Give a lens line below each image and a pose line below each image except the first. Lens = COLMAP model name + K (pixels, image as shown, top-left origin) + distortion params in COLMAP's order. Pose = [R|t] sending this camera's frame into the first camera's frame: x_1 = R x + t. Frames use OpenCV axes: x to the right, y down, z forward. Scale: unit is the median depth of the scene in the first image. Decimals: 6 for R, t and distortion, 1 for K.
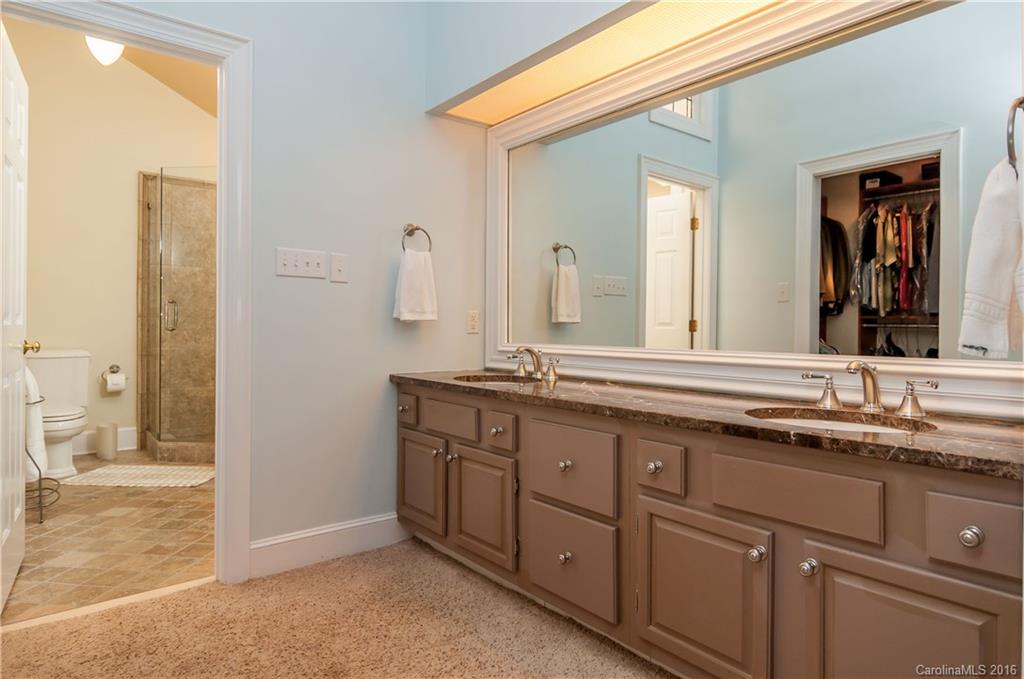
lens RADIAL K [[582.7, 0, 513.8], [0, 582.7, 340.0], [0, 0, 1]] dist [-0.004450, -0.001582]
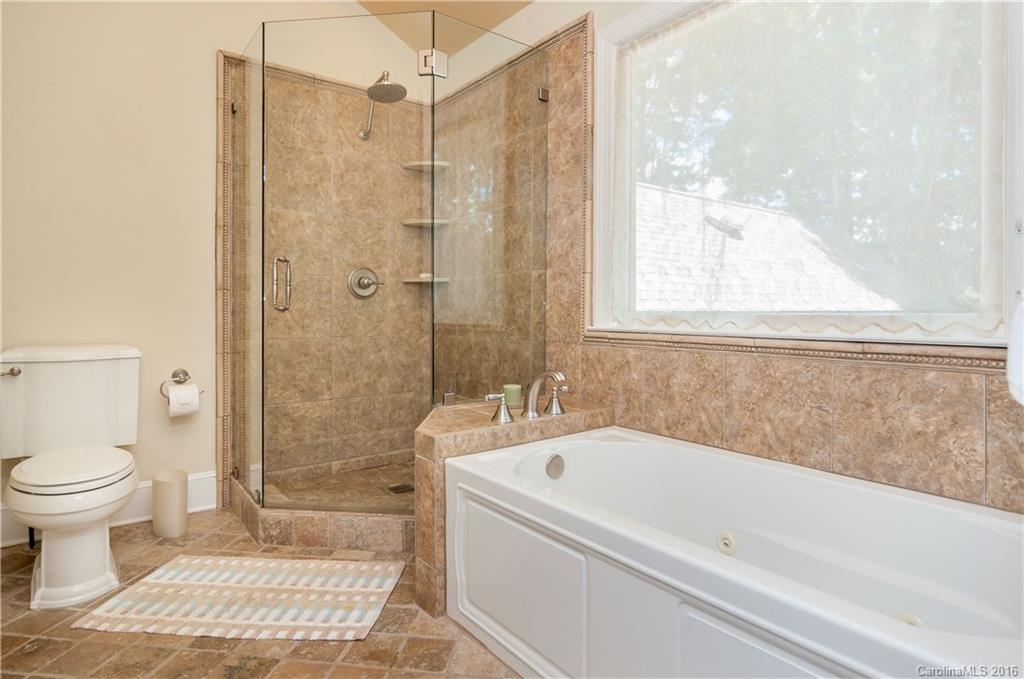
lens RADIAL K [[551.7, 0, 509.5], [0, 551.7, 328.7], [0, 0, 1]] dist [-0.011133, 0.001240]
pose [[0.999289, -0.006135, -0.037197, -0.320429], [0.006161, 0.999981, 0.000583, 0.002562], [0.037193, -0.000811, 0.999308, 0.438032]]
